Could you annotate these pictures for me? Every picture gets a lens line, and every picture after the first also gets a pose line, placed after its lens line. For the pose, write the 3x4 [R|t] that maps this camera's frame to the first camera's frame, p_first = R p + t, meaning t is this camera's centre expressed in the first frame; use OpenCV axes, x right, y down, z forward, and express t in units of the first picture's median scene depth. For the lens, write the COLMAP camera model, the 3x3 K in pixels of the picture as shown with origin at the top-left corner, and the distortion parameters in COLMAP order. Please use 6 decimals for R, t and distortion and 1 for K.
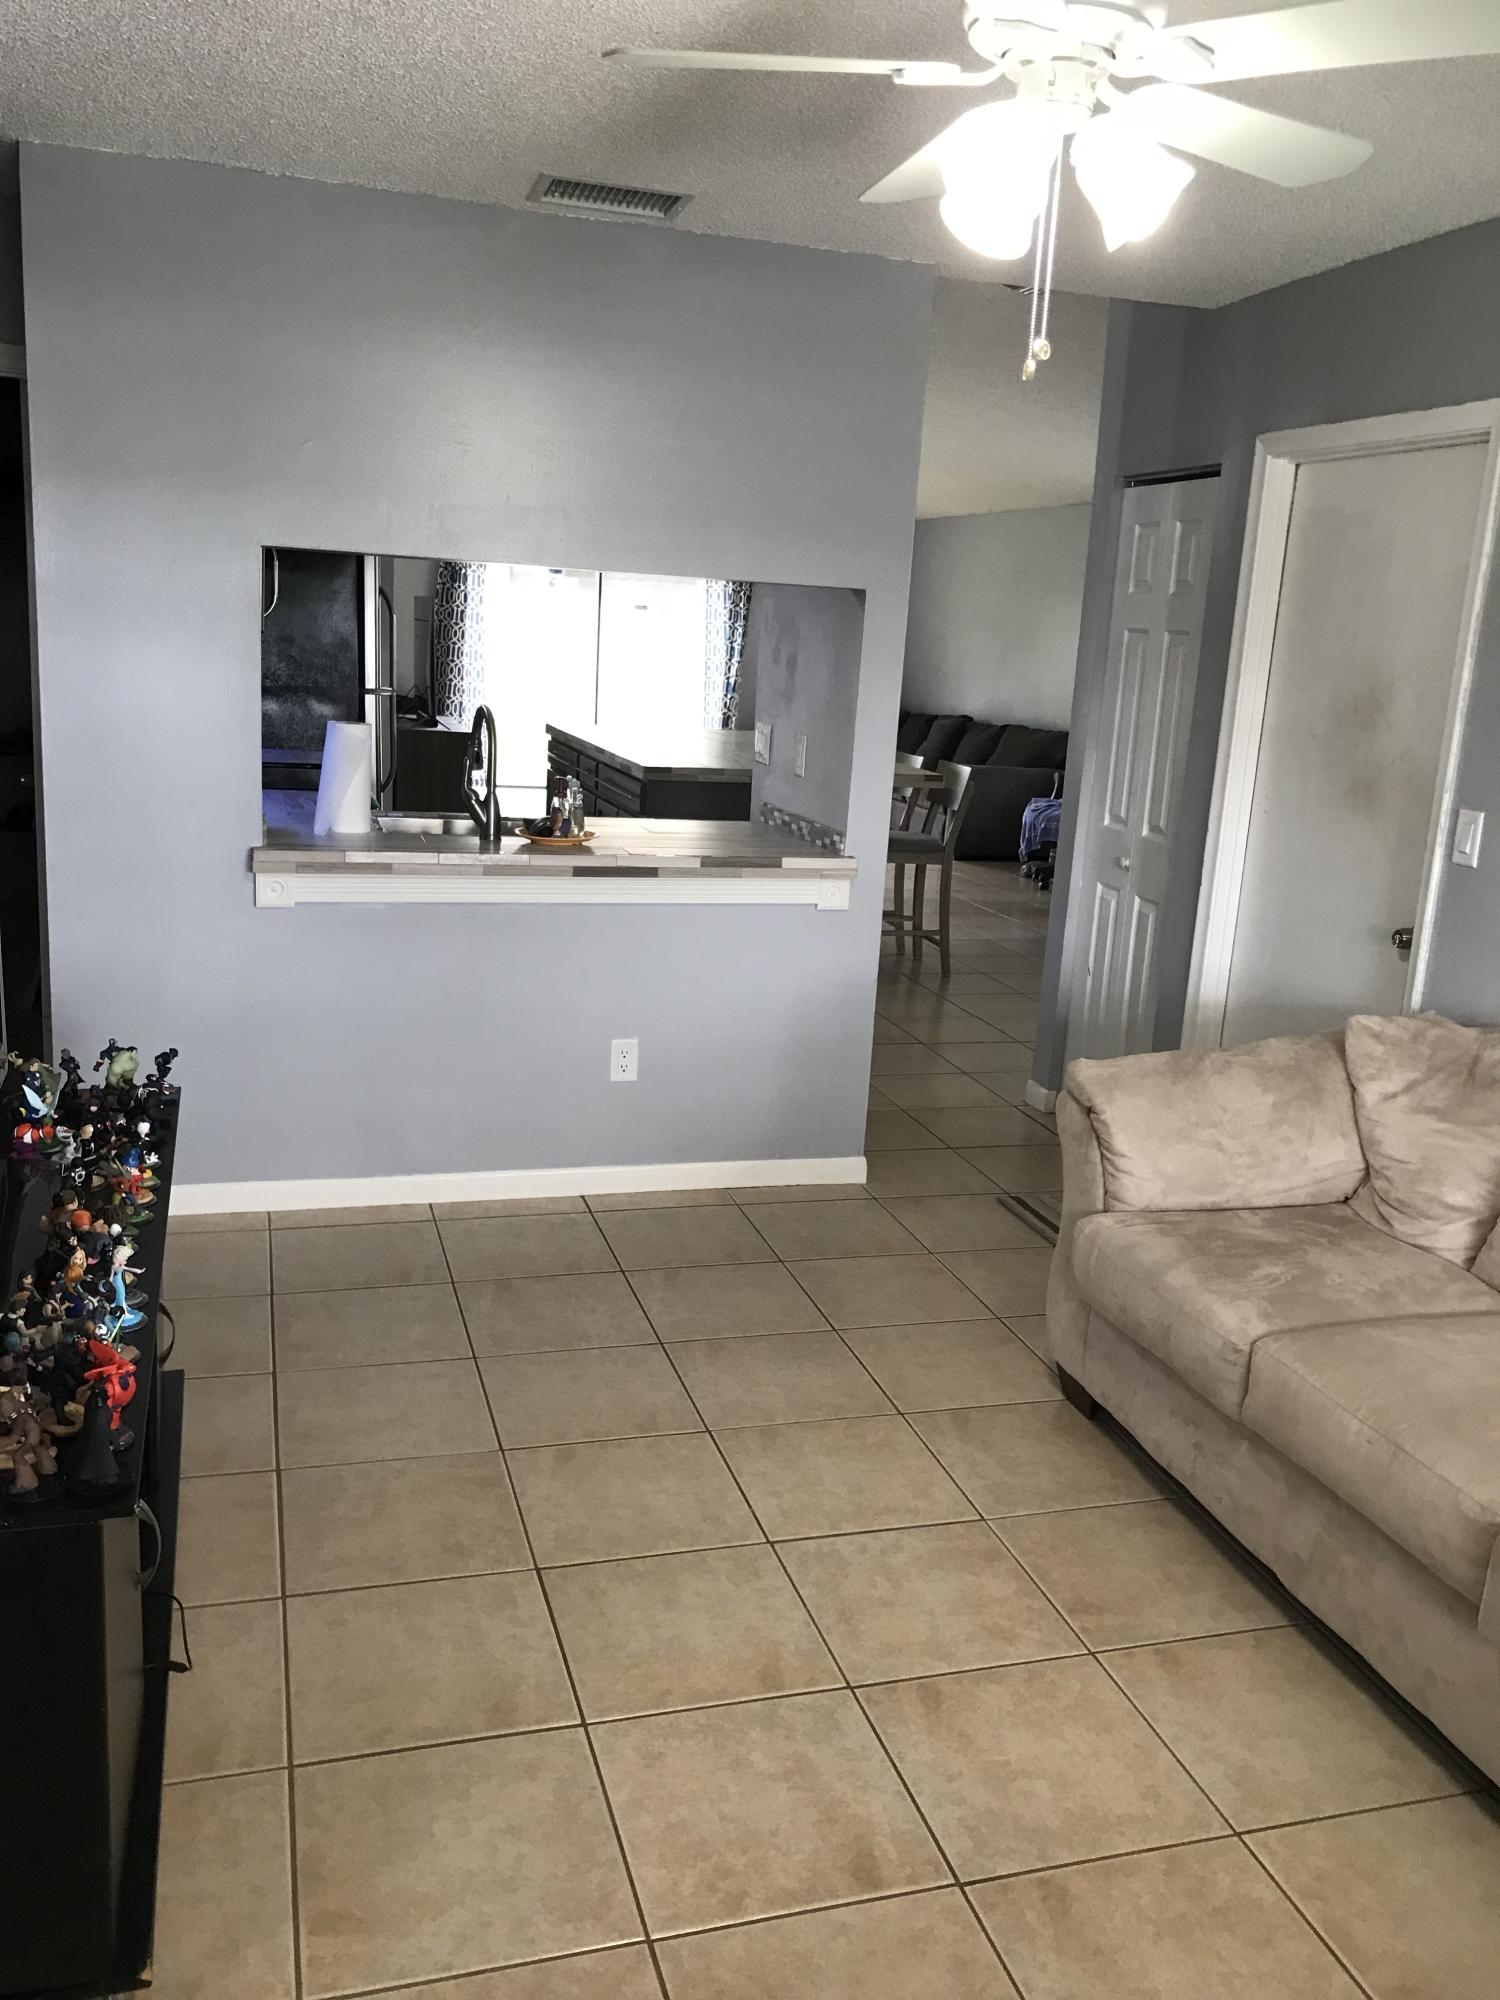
lens RADIAL K [[1649.5, 0, 749.8], [0, 1649.5, 1007.2], [0, 0, 1]] dist [0.036107, -0.048907]
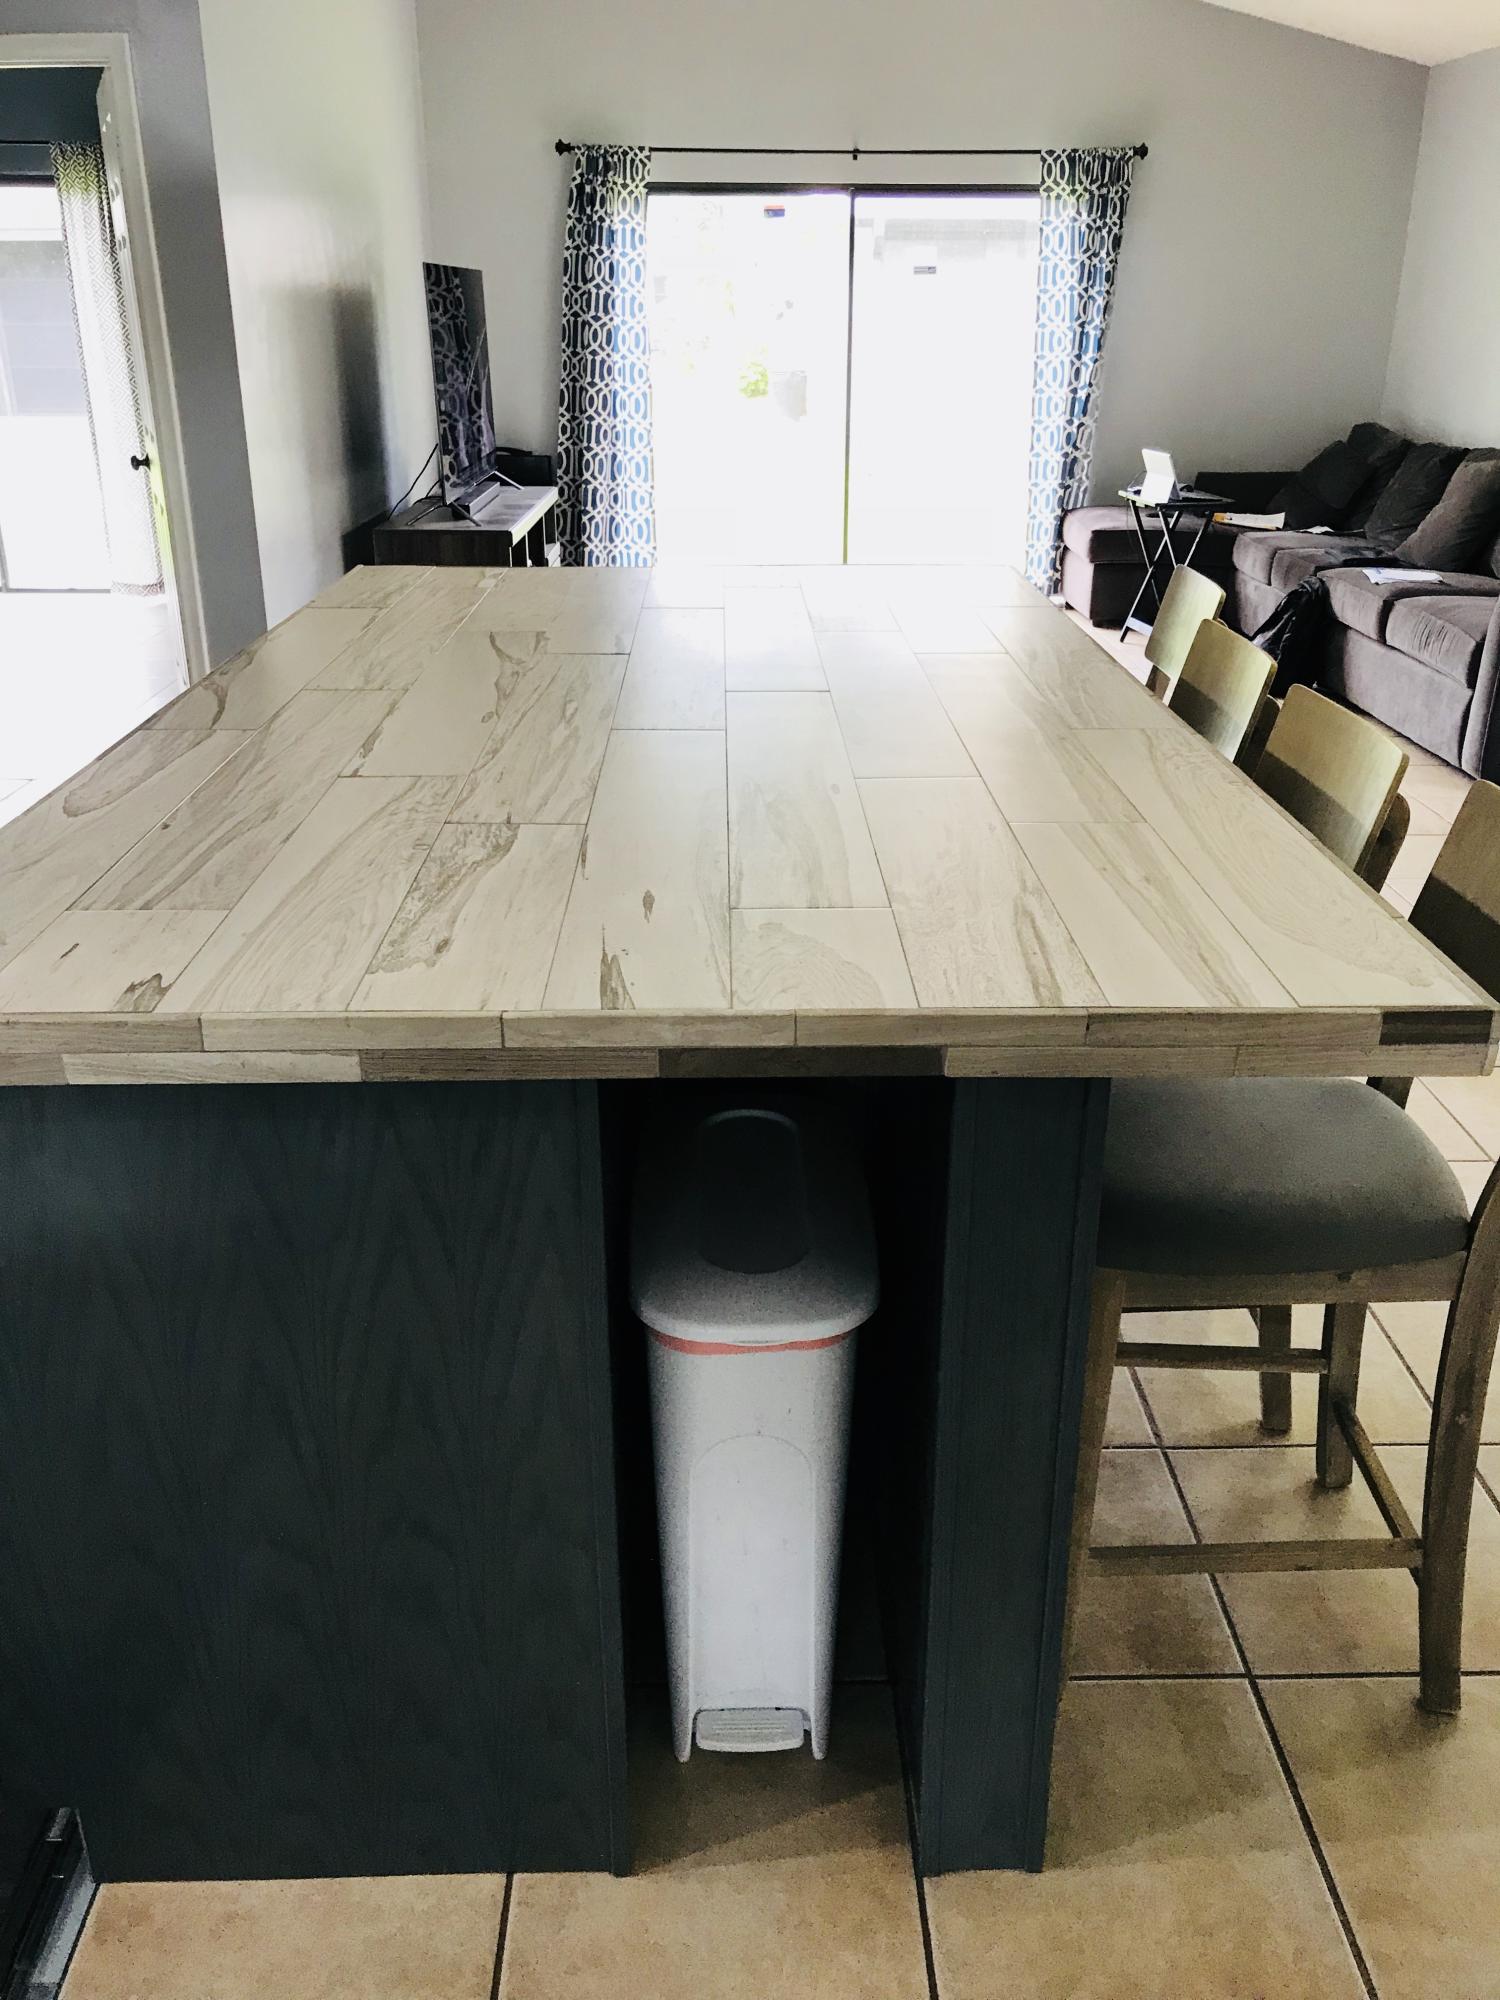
lens RADIAL K [[1649.5, 0, 755.1], [0, 1649.5, 961.9], [0, 0, 1]] dist [0.036107, -0.048907]
pose [[0.962384, 0.048038, -0.267414, 0.043402], [-0.008205, 0.988935, 0.148124, -0.088490], [0.271571, -0.140358, 0.952129, 0.400126]]
